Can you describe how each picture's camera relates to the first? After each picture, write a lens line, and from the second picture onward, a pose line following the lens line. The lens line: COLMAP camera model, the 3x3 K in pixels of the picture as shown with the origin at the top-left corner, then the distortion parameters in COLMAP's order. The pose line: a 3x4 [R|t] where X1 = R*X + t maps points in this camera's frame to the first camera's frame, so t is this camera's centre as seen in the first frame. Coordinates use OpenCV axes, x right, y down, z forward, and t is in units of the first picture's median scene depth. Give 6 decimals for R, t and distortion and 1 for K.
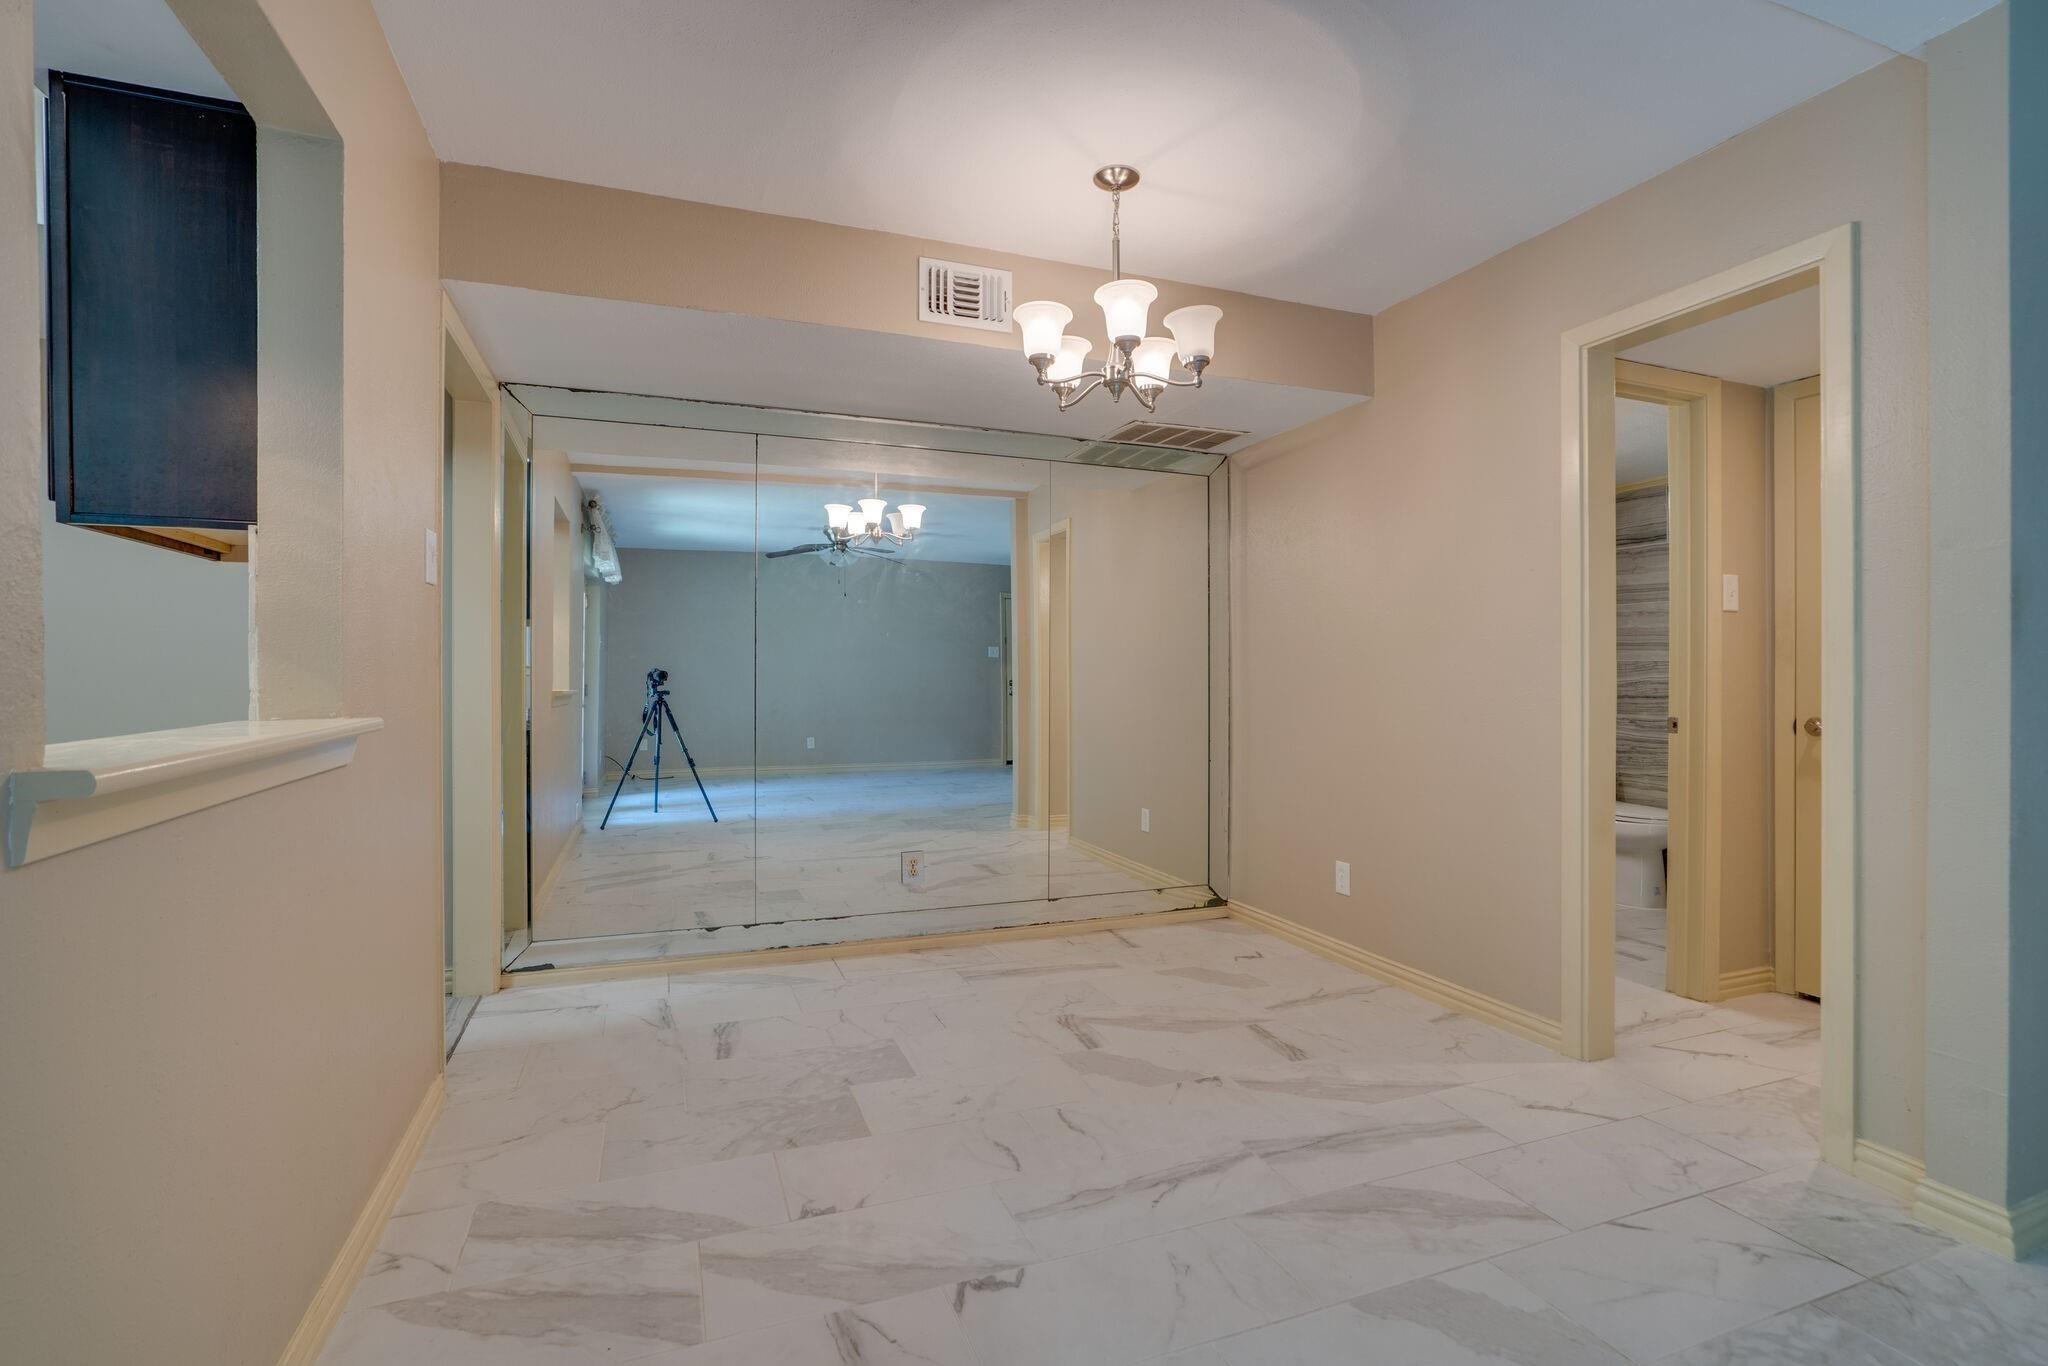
lens RADIAL K [[960.9, 0, 1023.8], [0, 960.9, 657.4], [0, 0, 1]] dist [-0.054783, 0.029739]
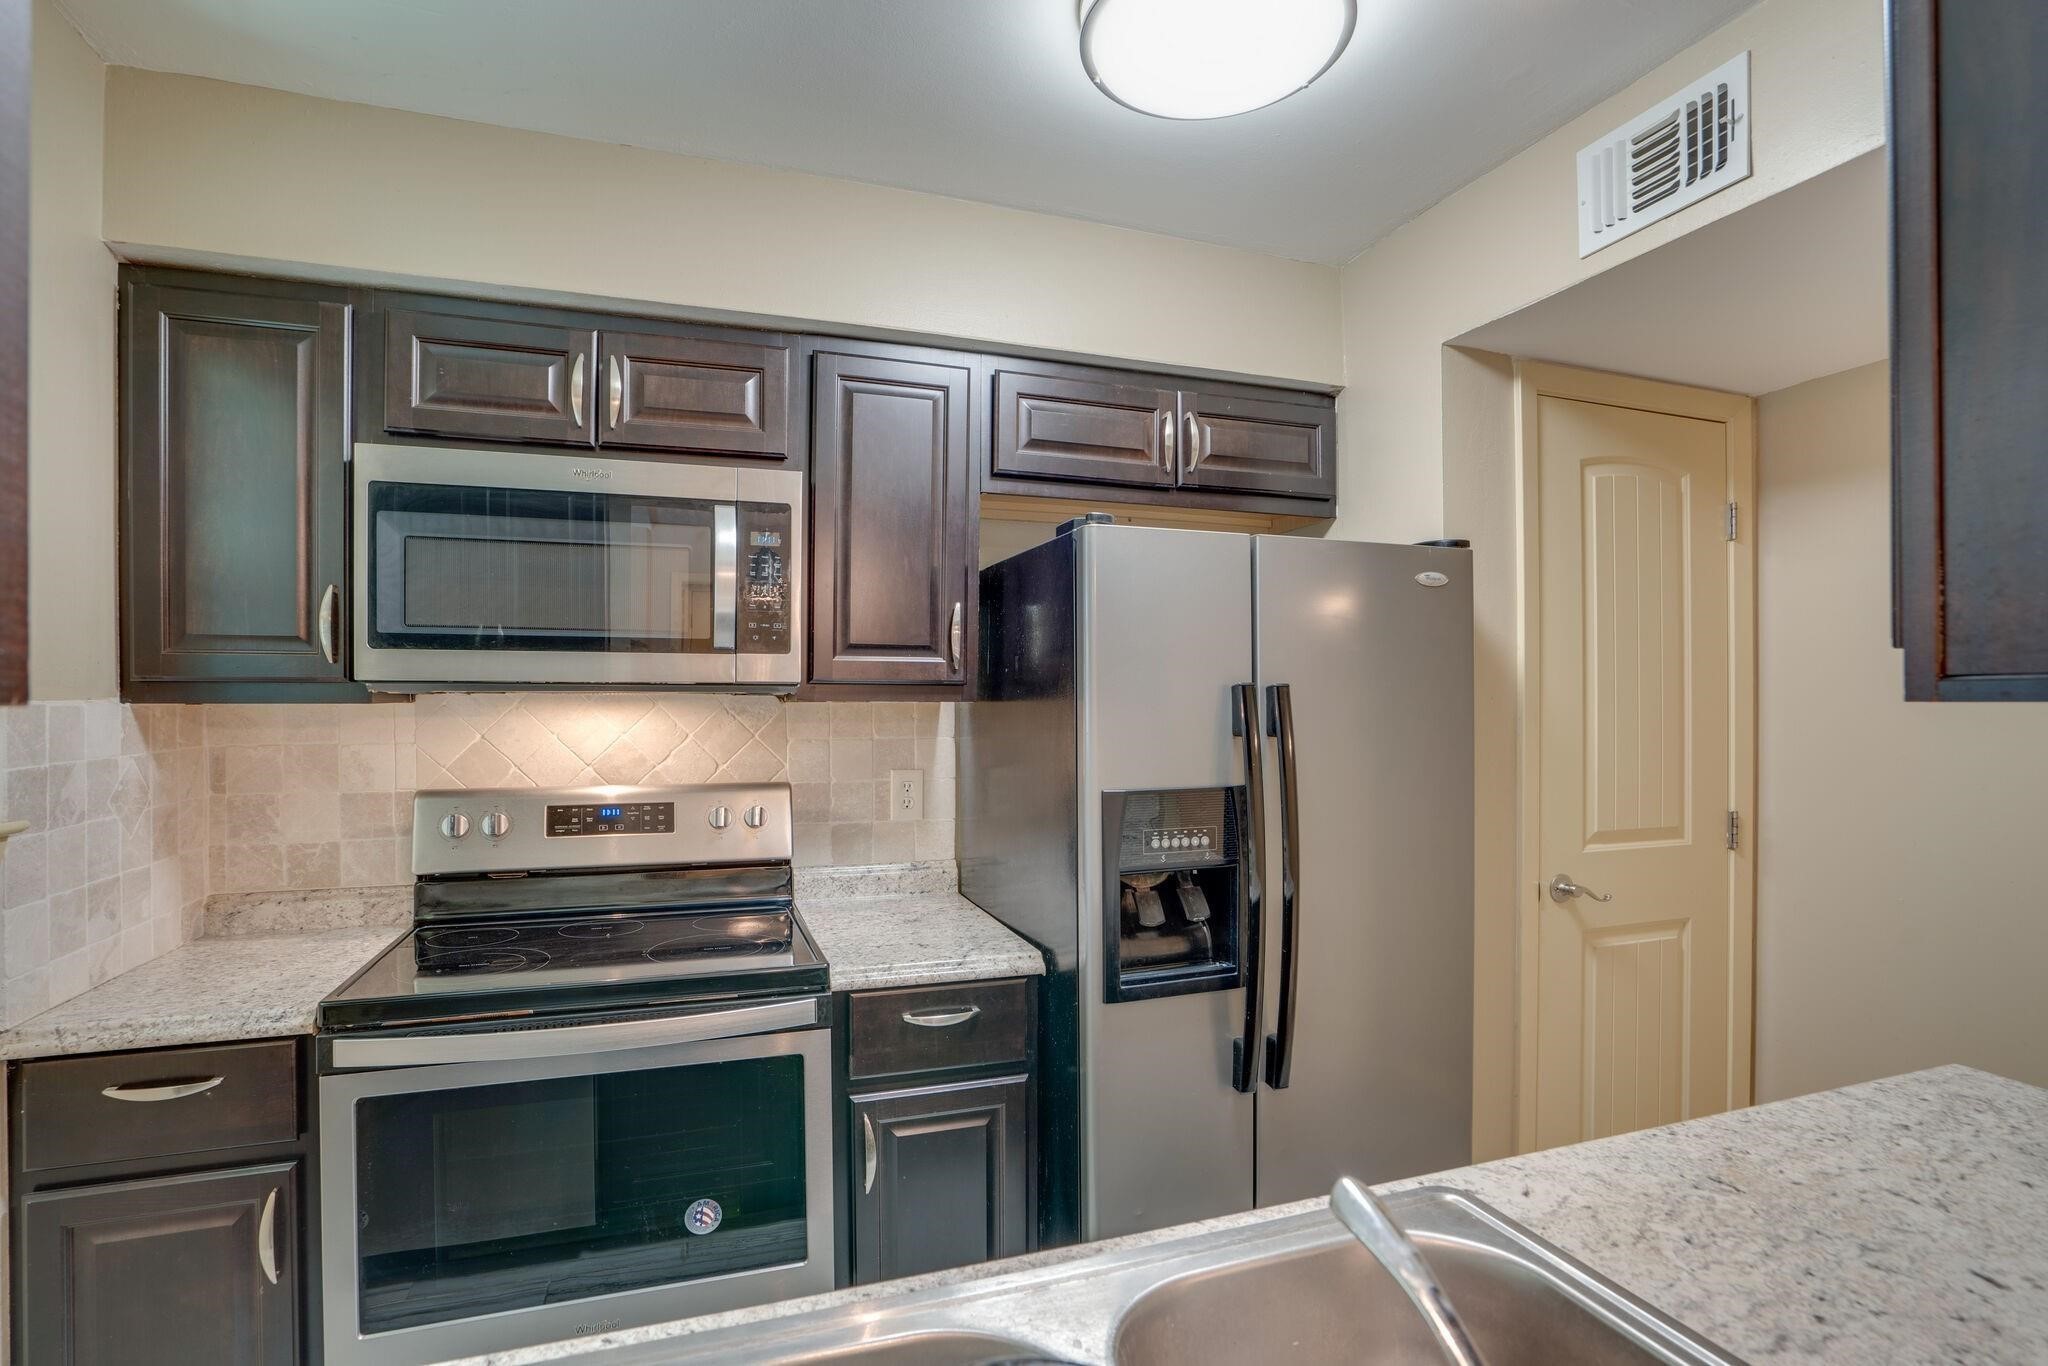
lens RADIAL K [[950.4, 0, 1018.7], [0, 950.4, 704.0], [0, 0, 1]] dist [-0.045261, 0.028300]
pose [[-0.037807, 0.002346, -0.999282, -0.372825], [0.013947, 0.999901, 0.001820, -0.092308], [0.999188, -0.013868, -0.037836, 0.384479]]
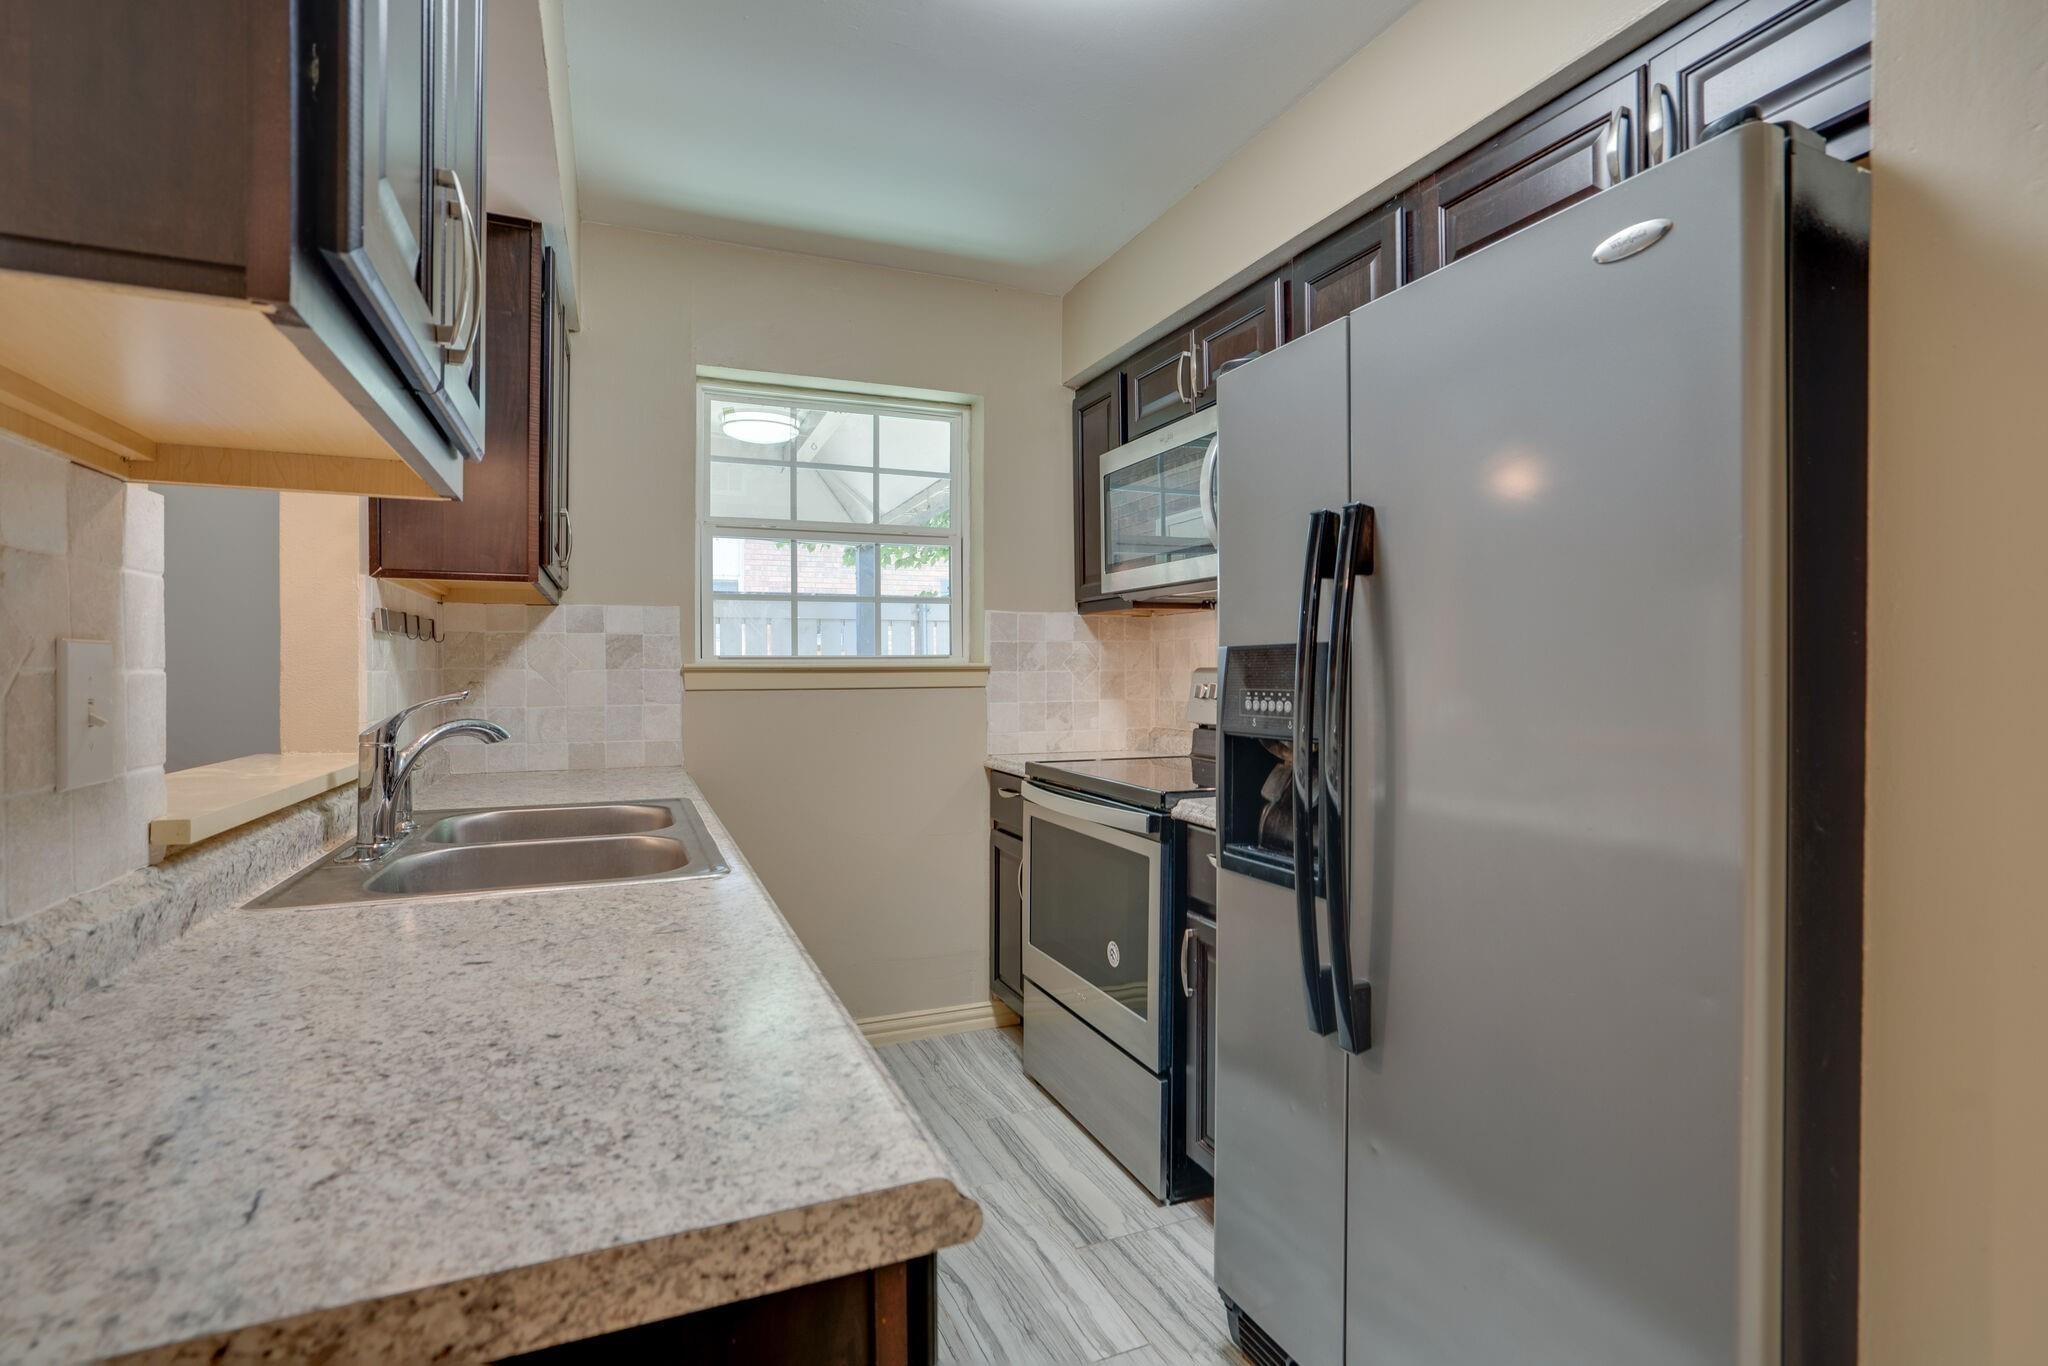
lens RADIAL K [[952.9, 0, 1066.8], [0, 952.9, 671.7], [0, 0, 1]] dist [-0.045865, 0.027491]
pose [[-0.994104, 0.005595, -0.108288, -0.824728], [0.006572, 0.999941, -0.008673, -0.014597], [0.108234, -0.009333, -0.994082, 0.995945]]
